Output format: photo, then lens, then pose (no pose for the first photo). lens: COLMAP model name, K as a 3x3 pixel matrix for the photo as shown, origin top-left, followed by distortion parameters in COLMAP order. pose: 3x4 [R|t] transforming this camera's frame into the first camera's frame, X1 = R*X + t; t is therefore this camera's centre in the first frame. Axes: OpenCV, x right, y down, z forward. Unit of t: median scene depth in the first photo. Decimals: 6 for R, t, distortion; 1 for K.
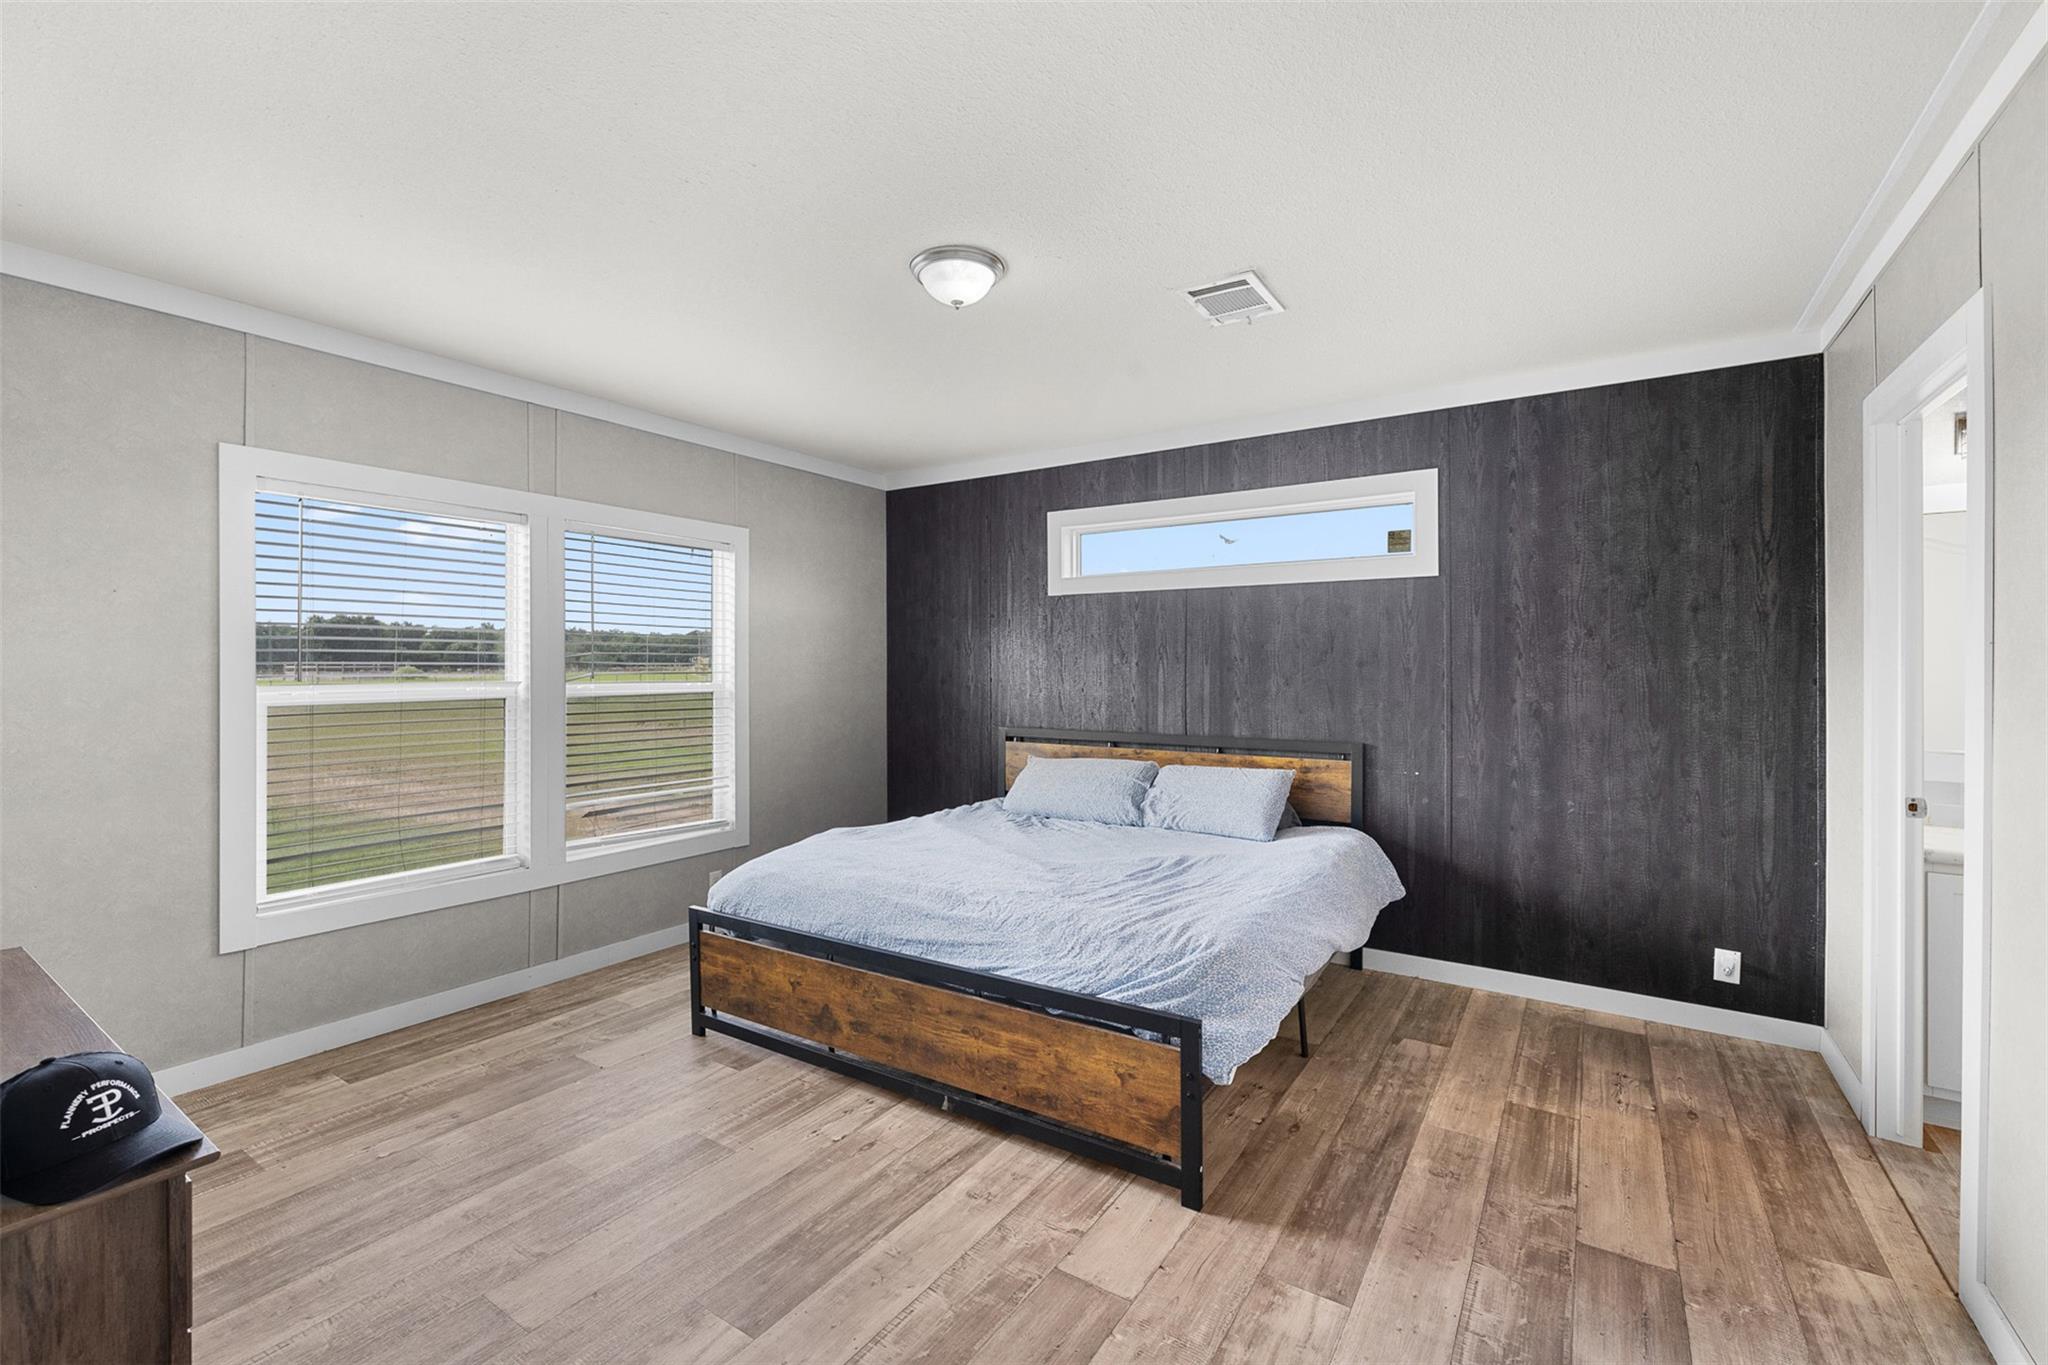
lens RADIAL K [[858.8, 0, 1024.7], [0, 858.8, 683.3], [0, 0, 1]] dist [0.000661, 0.000227]
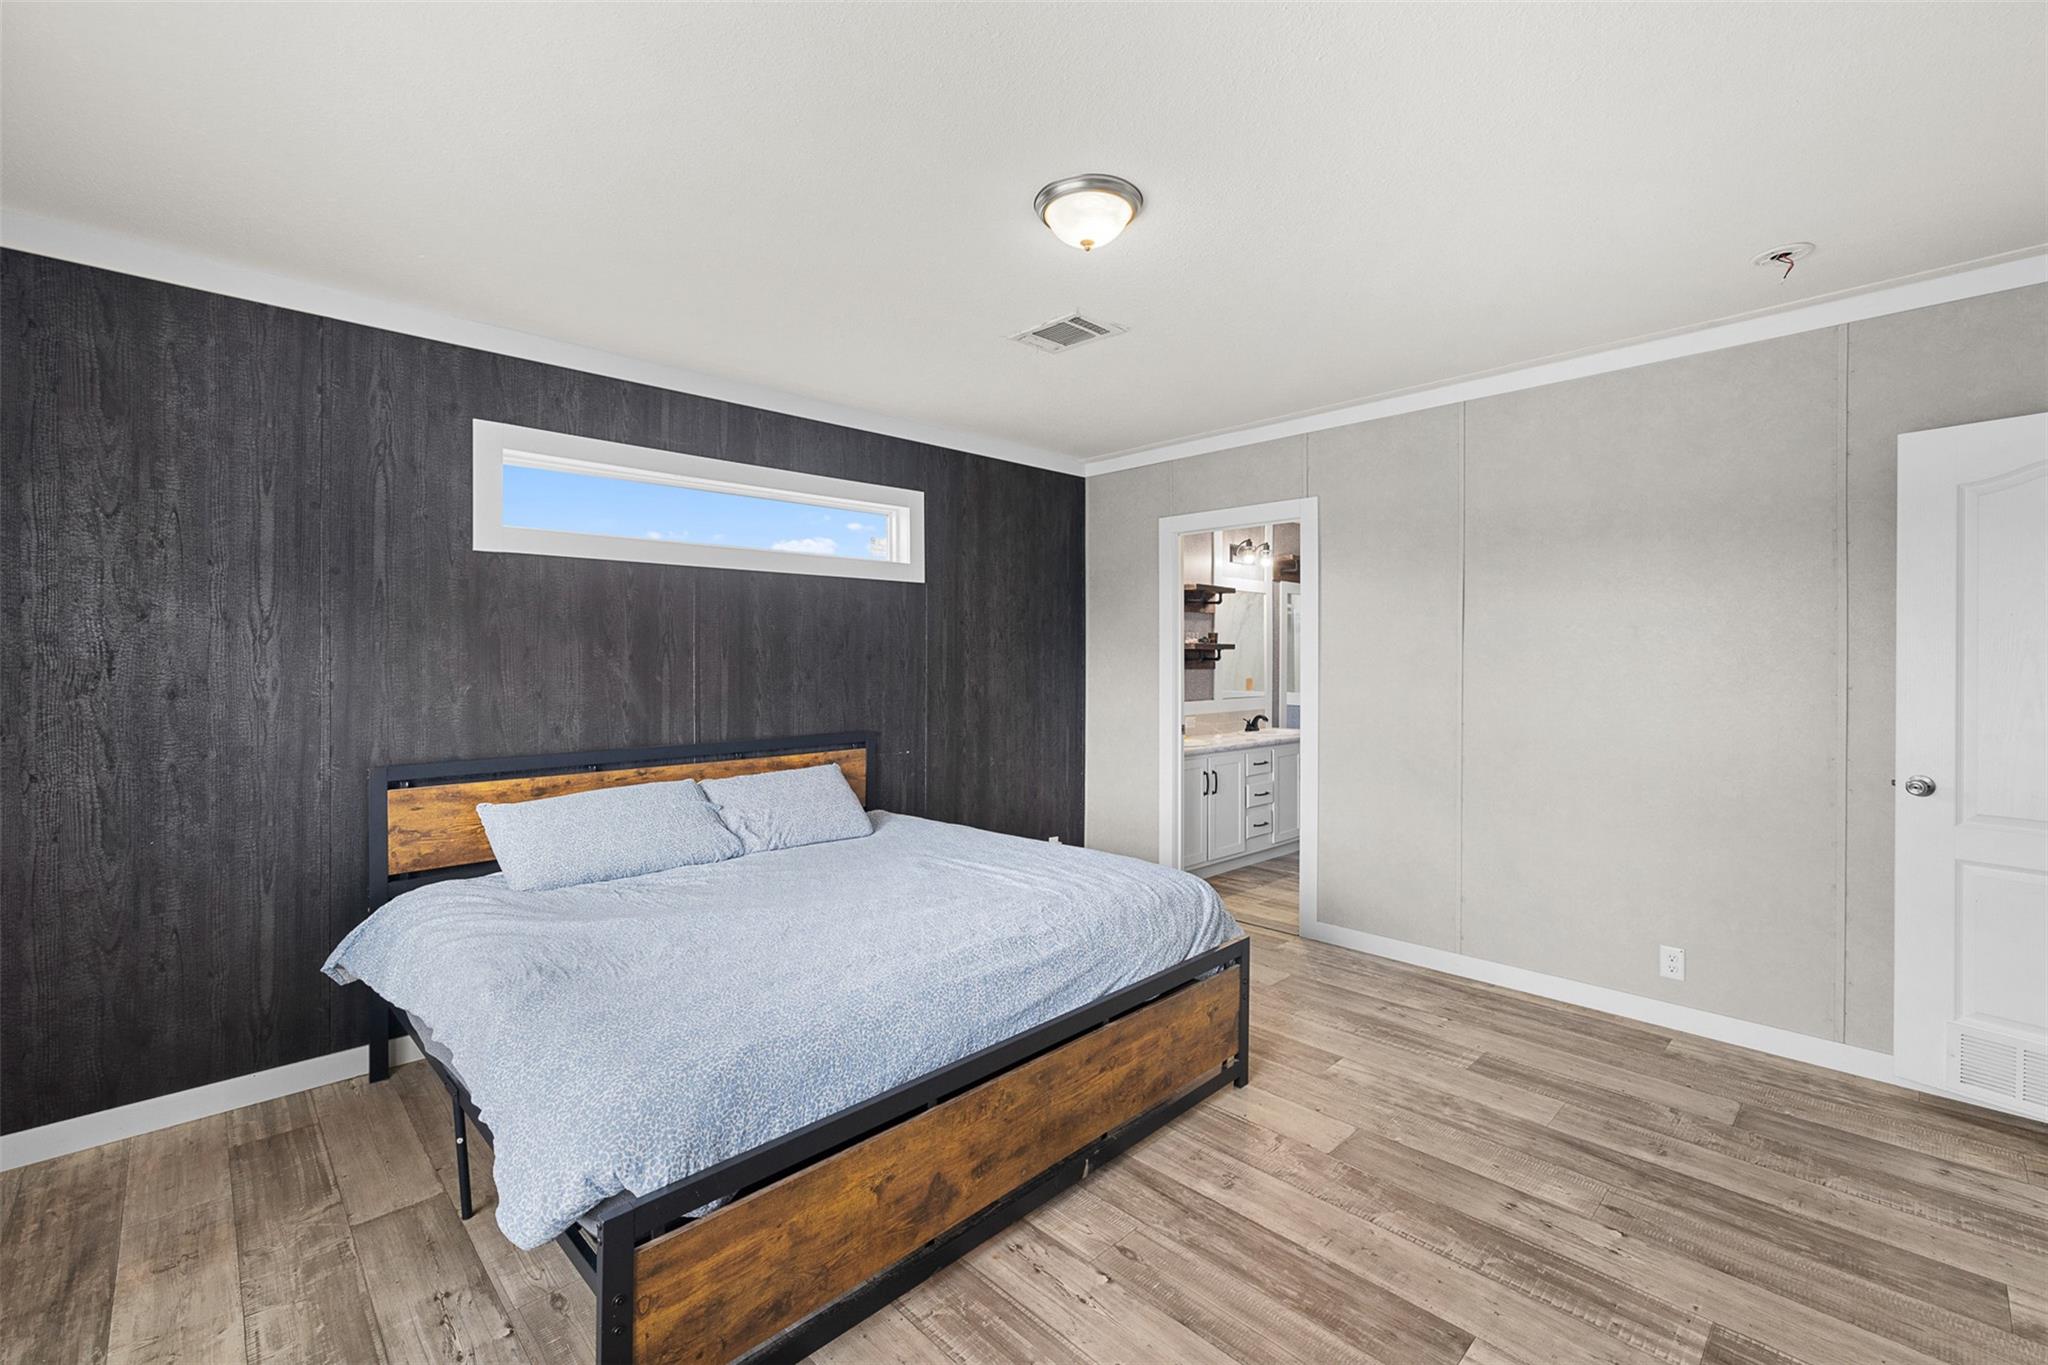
lens RADIAL K [[858.8, 0, 1024.7], [0, 858.8, 683.3], [0, 0, 1]] dist [0.000661, 0.000227]
pose [[0.230471, -0.028906, 0.972650, -0.679466], [0.022999, 0.999441, 0.024253, -0.012986], [-0.972807, 0.016781, 0.231007, 0.625065]]
